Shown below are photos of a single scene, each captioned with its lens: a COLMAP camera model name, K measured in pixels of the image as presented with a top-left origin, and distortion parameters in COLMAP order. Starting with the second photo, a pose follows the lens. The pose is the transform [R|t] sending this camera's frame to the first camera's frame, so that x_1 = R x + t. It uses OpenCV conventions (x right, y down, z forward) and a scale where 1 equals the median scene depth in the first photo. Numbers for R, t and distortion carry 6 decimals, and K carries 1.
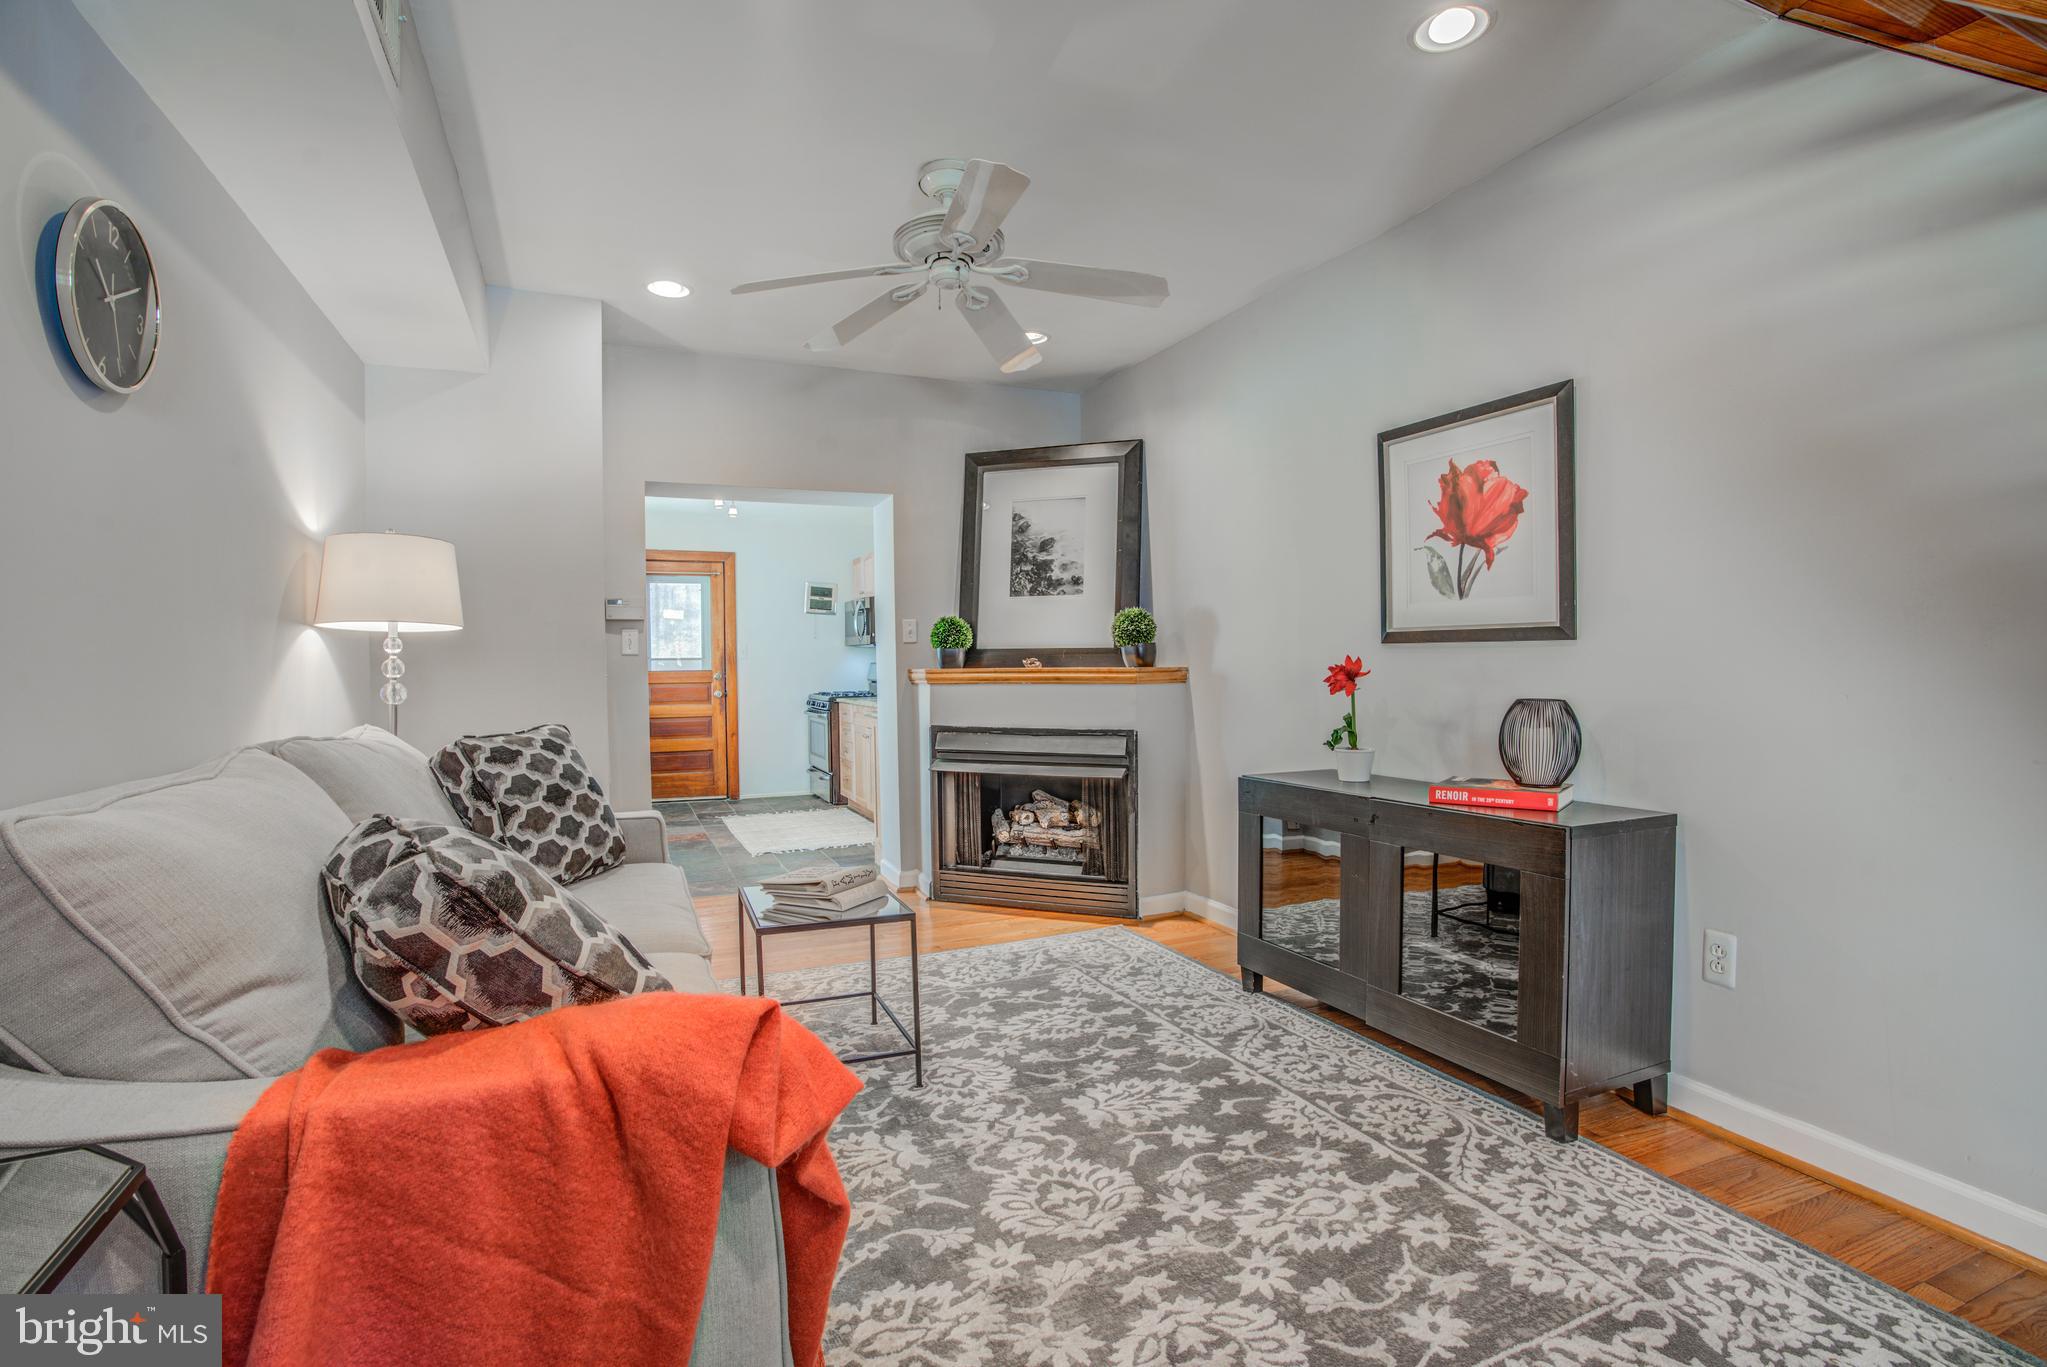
lens RADIAL K [[943.1, 0, 1015.6], [0, 943.1, 687.7], [0, 0, 1]] dist [-0.070531, 0.025701]
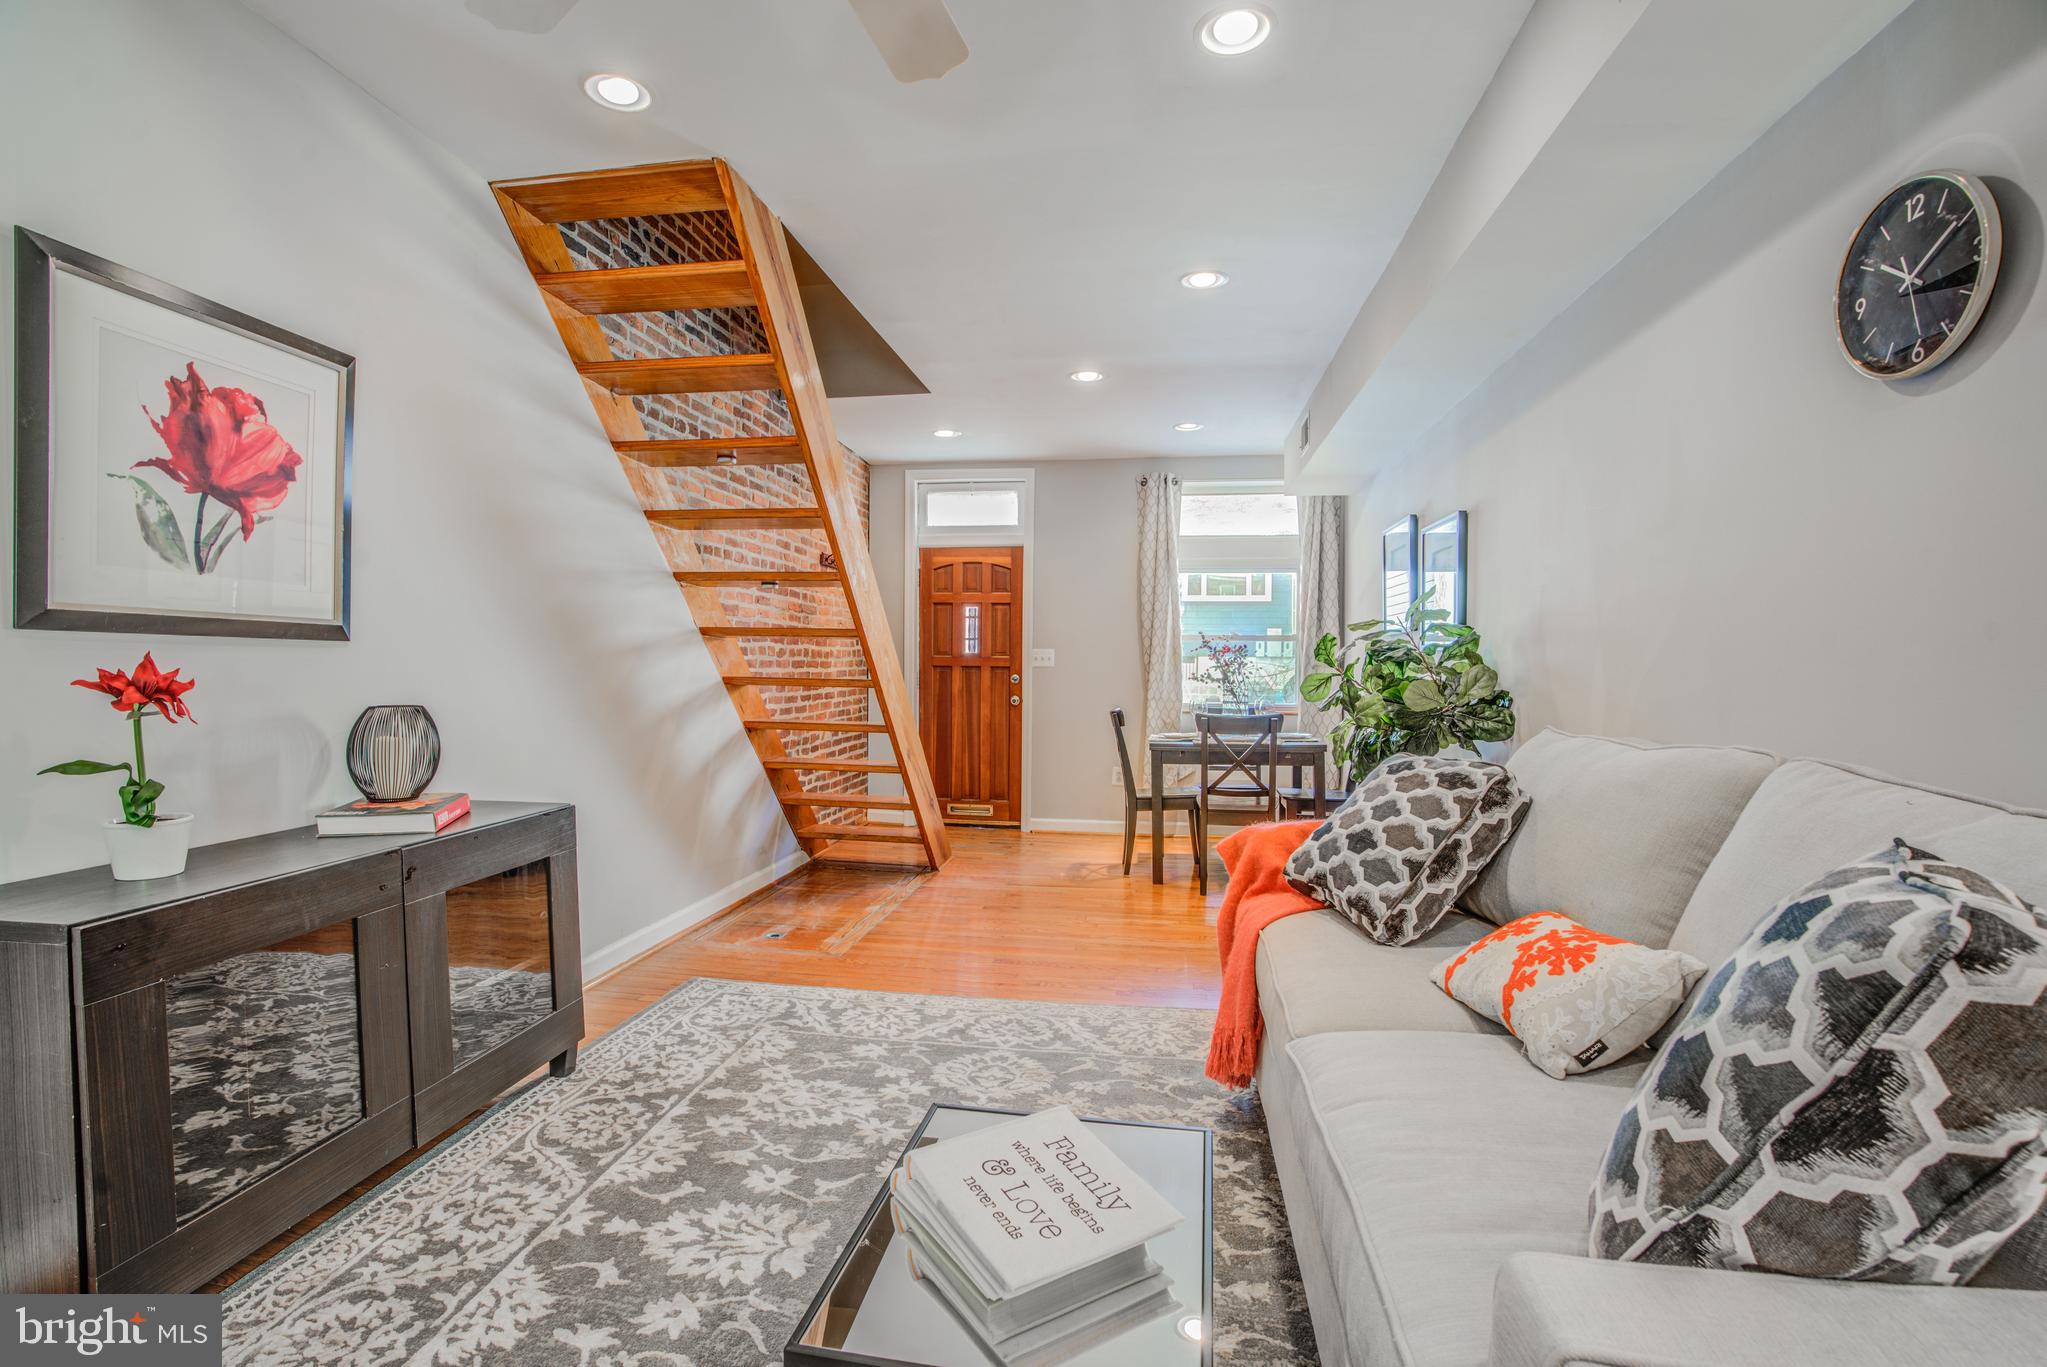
lens RADIAL K [[943.1, 0, 1026.1], [0, 943.1, 686.1], [0, 0, 1]] dist [-0.070531, 0.025701]
pose [[-0.847045, -0.009110, 0.531444, -0.395735], [0.014485, 0.999086, 0.040215, -0.030574], [-0.531325, 0.041762, -0.846138, 1.256103]]
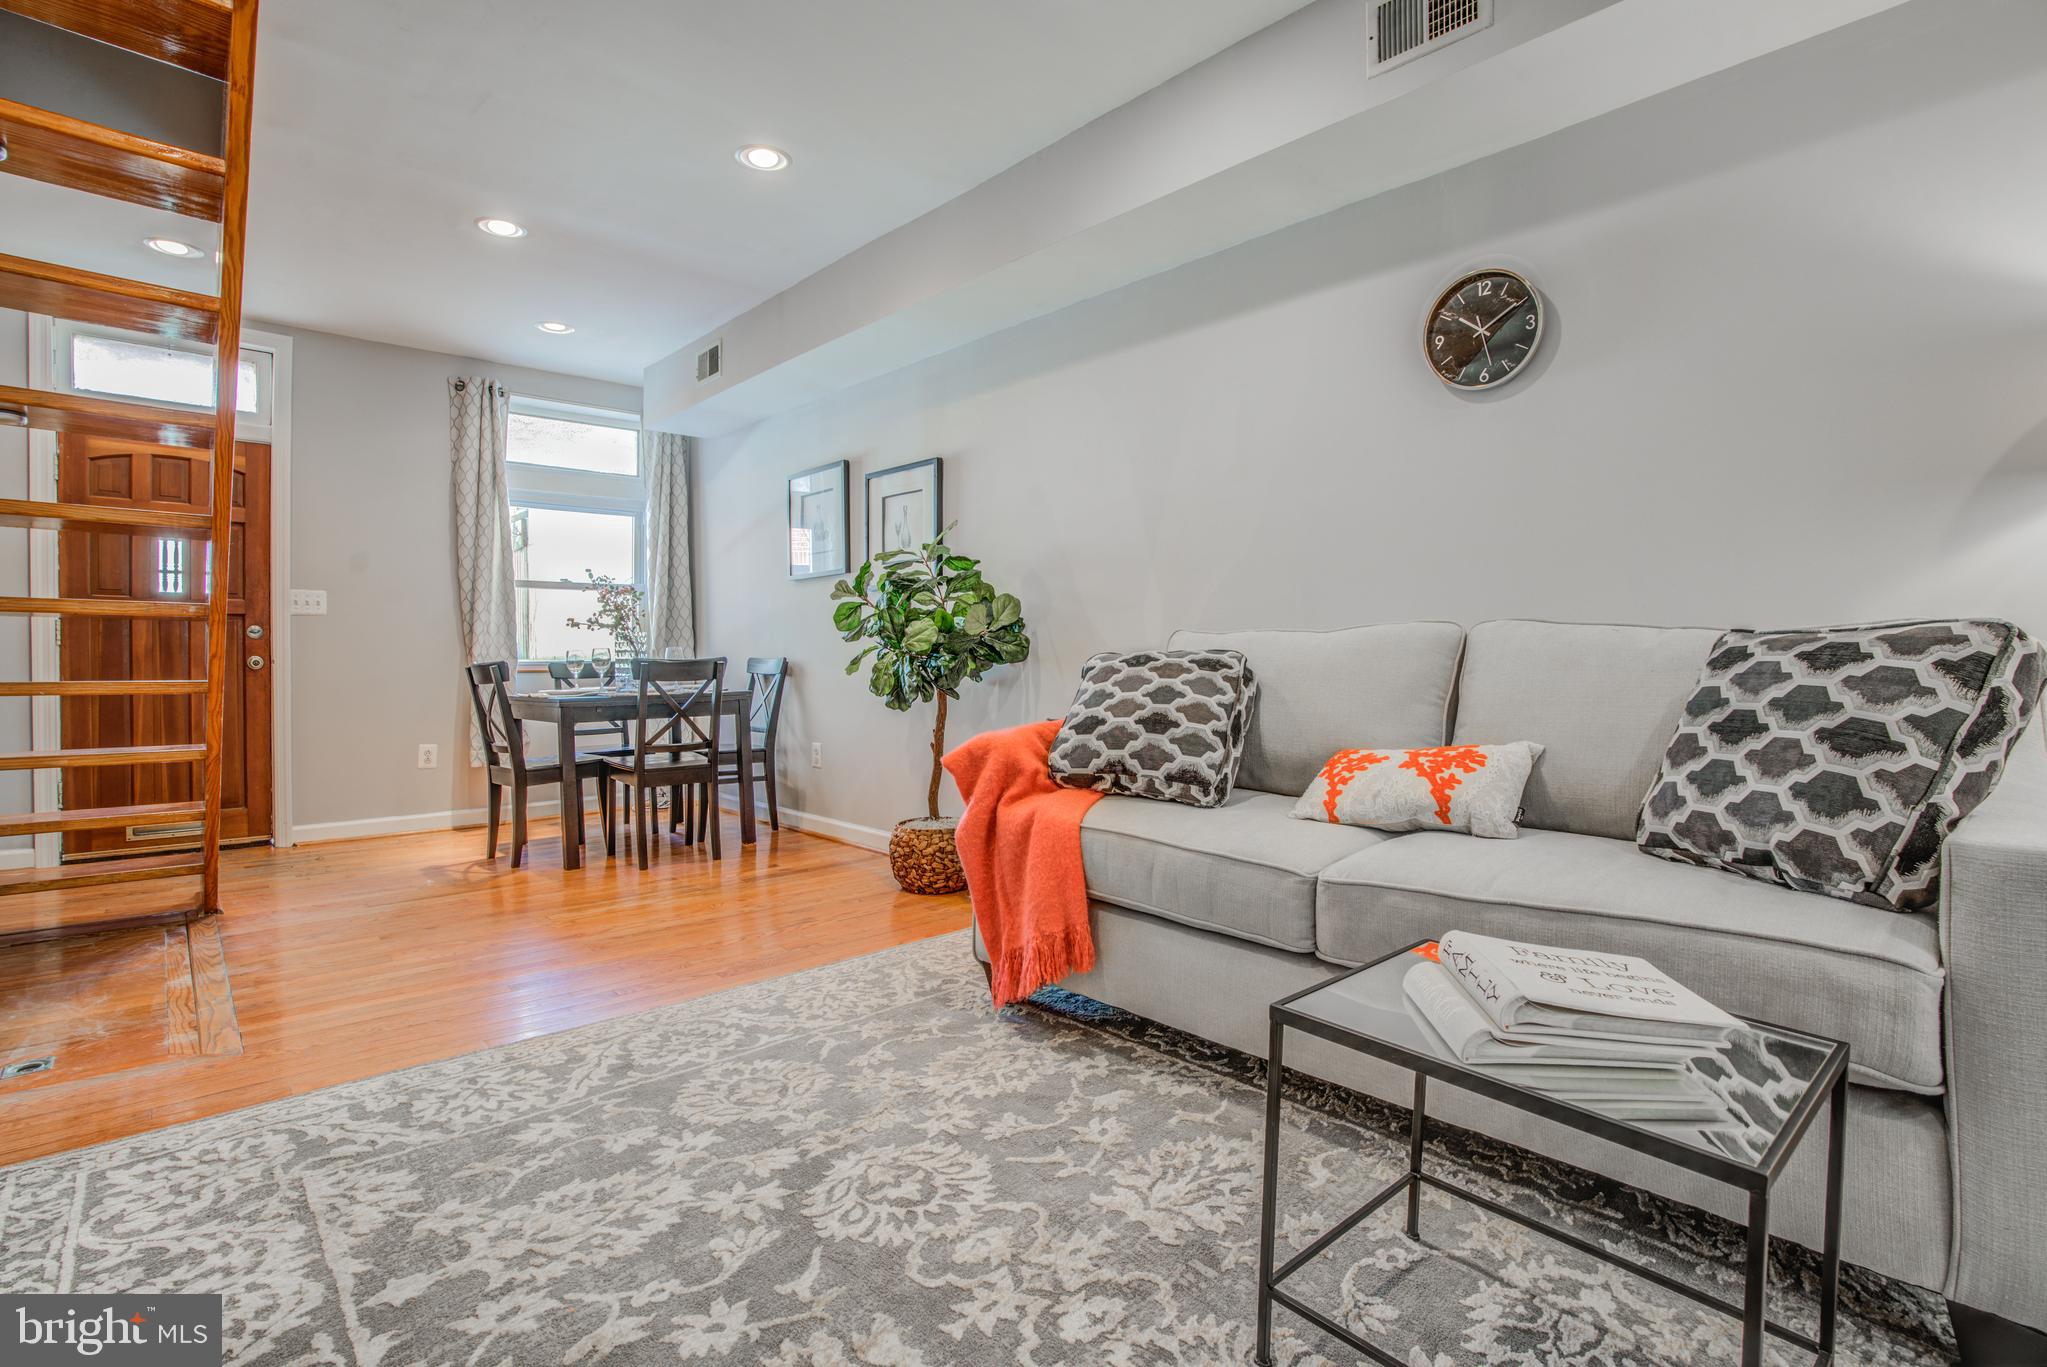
lens RADIAL K [[943.1, 0, 1021.7], [0, 943.1, 668.0], [0, 0, 1]] dist [-0.070531, 0.025701]
pose [[-0.943693, 0.015082, -0.330478, 0.146003], [0.000540, 0.999029, 0.044052, 0.041301], [0.330822, 0.041394, -0.942785, 1.220355]]
